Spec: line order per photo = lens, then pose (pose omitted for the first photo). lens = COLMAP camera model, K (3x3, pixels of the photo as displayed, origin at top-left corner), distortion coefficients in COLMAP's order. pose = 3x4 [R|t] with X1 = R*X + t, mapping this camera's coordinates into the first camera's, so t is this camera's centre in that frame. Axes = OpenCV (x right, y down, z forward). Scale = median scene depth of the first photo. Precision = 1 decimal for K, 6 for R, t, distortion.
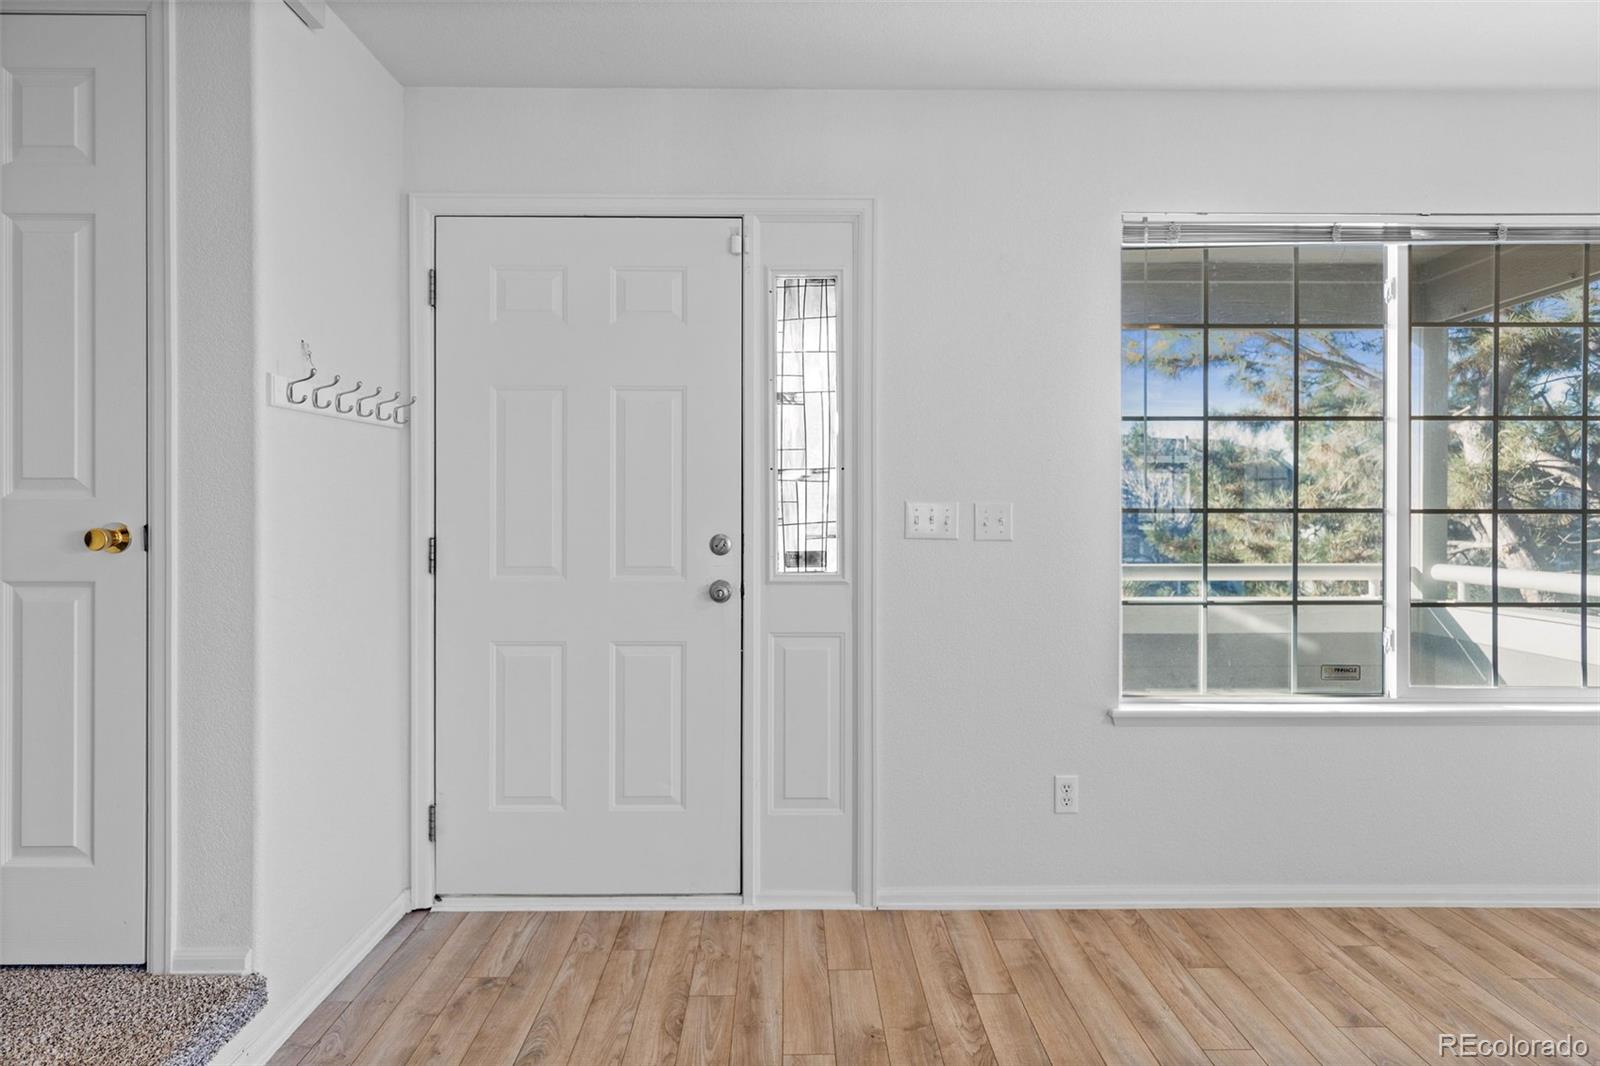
lens RADIAL K [[903.5, 0, 800.7], [0, 903.5, 526.7], [0, 0, 1]] dist [0.001464, 0.000821]
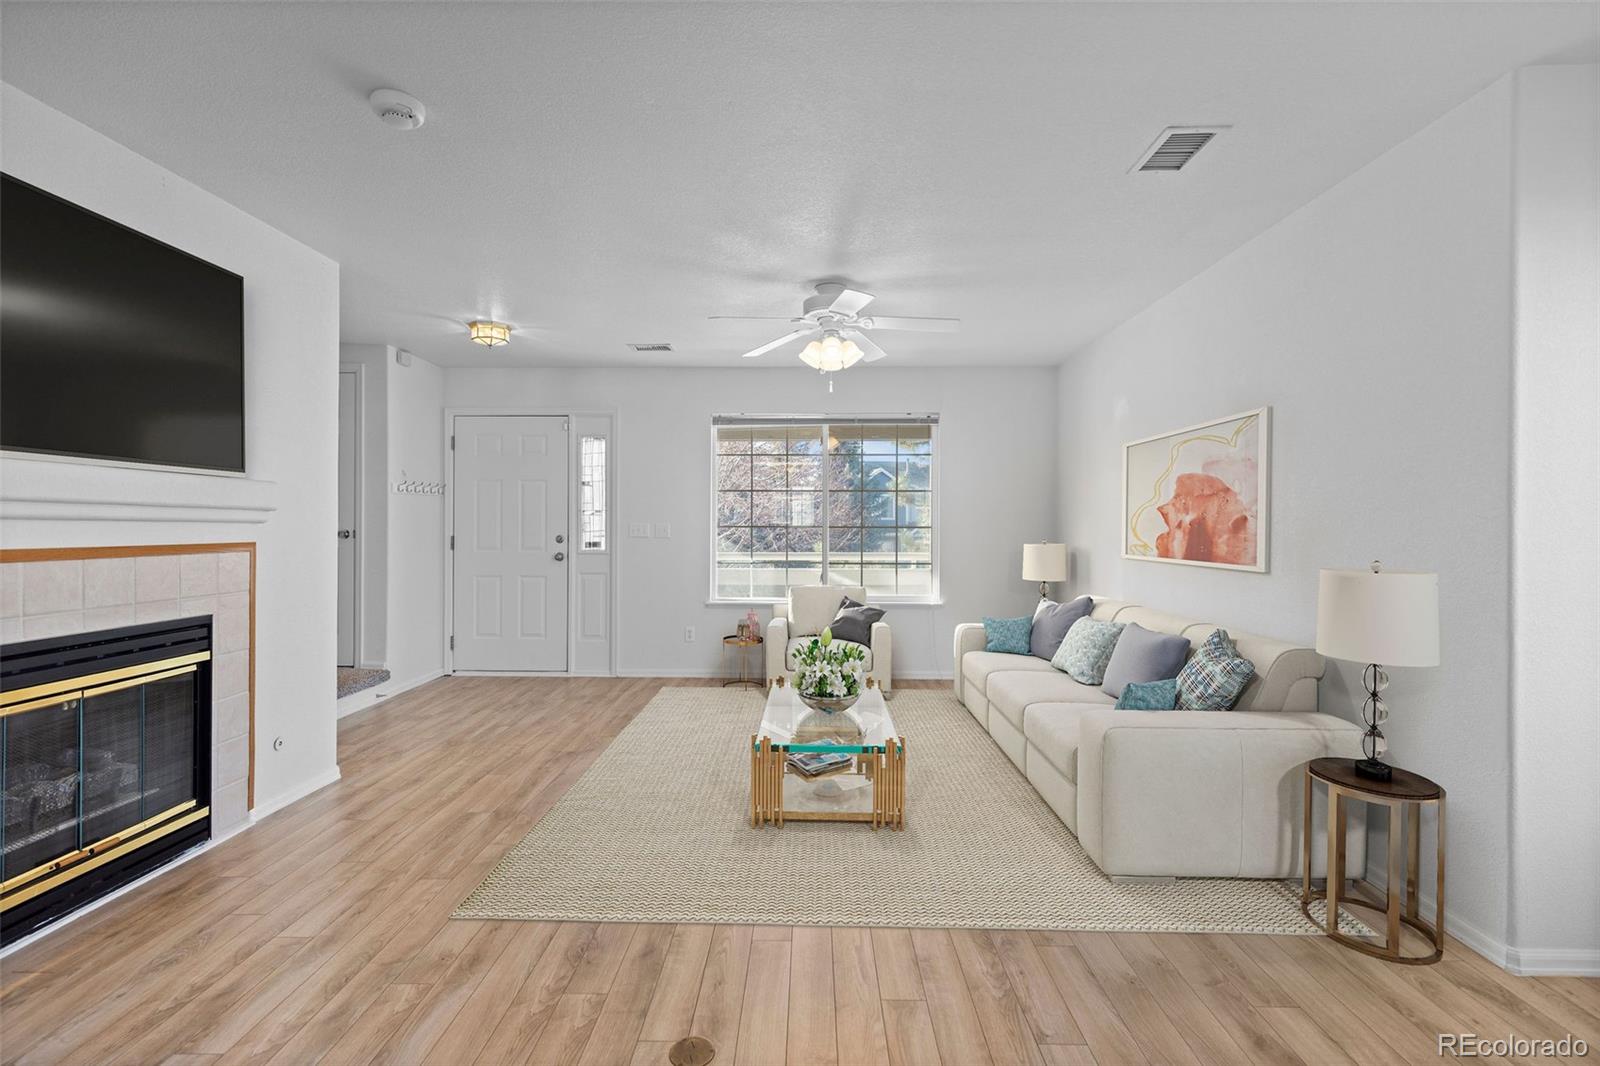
lens RADIAL K [[732.6, 0, 791.2], [0, 732.6, 537.7], [0, 0, 1]] dist [0.013803, -0.000827]
pose [[0.999201, 0.002990, -0.039843, 0.675168], [-0.003105, 0.999991, -0.002842, 0.019631], [0.039834, 0.002963, 0.999202, -1.123778]]
